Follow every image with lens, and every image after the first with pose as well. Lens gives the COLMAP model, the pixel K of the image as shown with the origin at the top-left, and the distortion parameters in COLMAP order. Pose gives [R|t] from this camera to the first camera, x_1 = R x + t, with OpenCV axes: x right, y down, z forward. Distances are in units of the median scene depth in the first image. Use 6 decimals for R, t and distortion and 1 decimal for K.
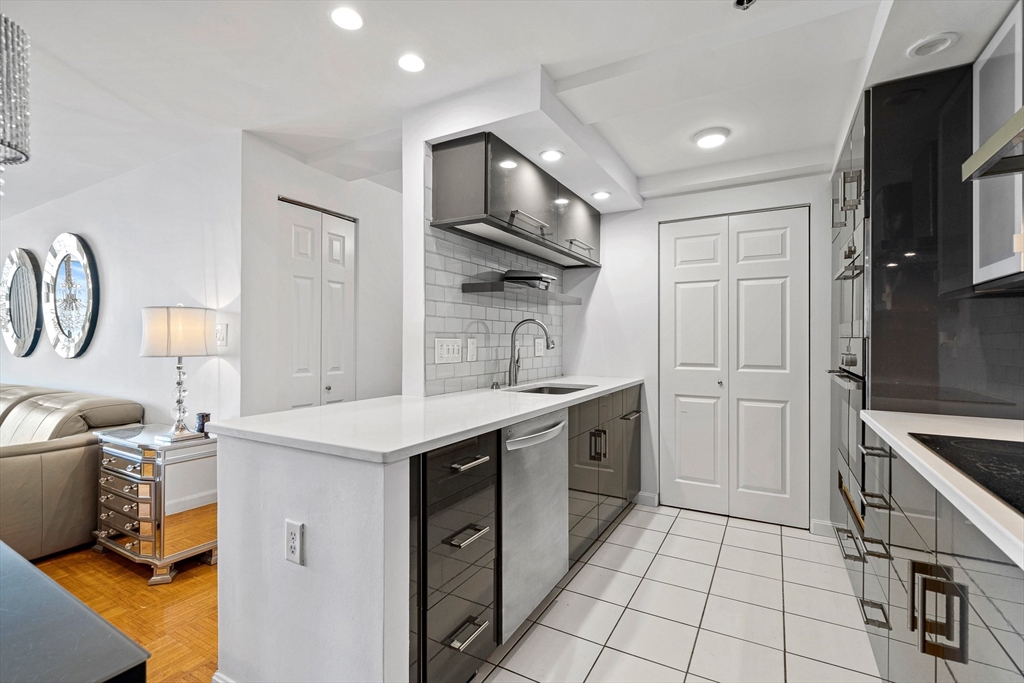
lens RADIAL K [[467.0, 0, 510.9], [0, 467.0, 341.4], [0, 0, 1]] dist [0.003845, -0.000798]
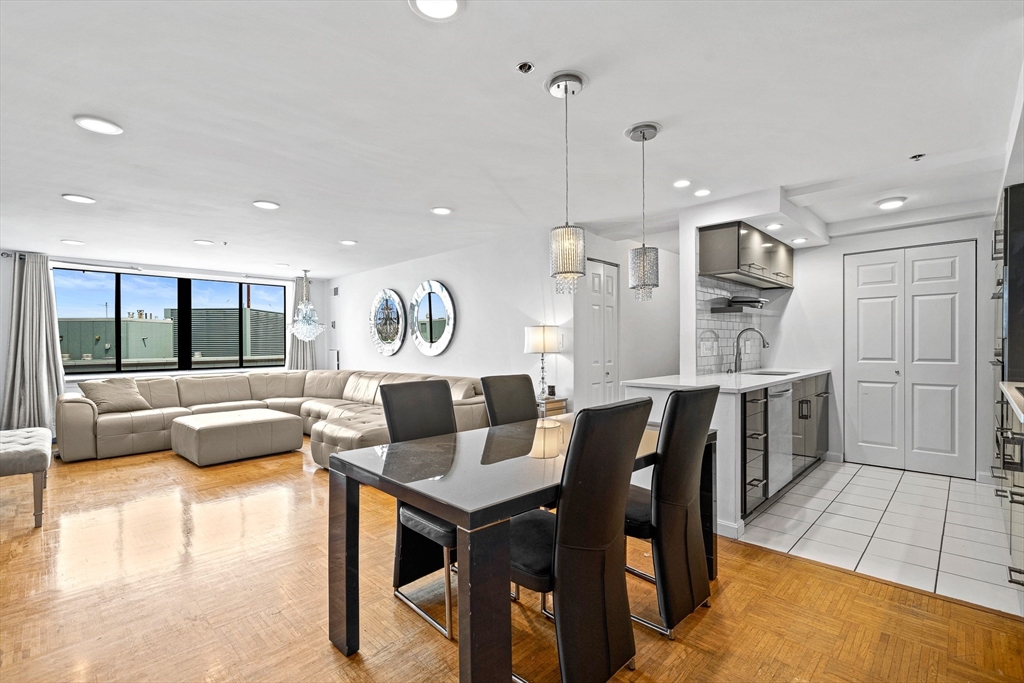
lens RADIAL K [[467.0, 0, 509.7], [0, 467.0, 349.8], [0, 0, 1]] dist [0.003845, -0.000798]
pose [[0.966739, -0.005994, -0.255694, -0.309295], [0.008900, 0.999908, 0.010209, 0.000230], [0.255610, -0.012145, 0.966704, -0.635609]]
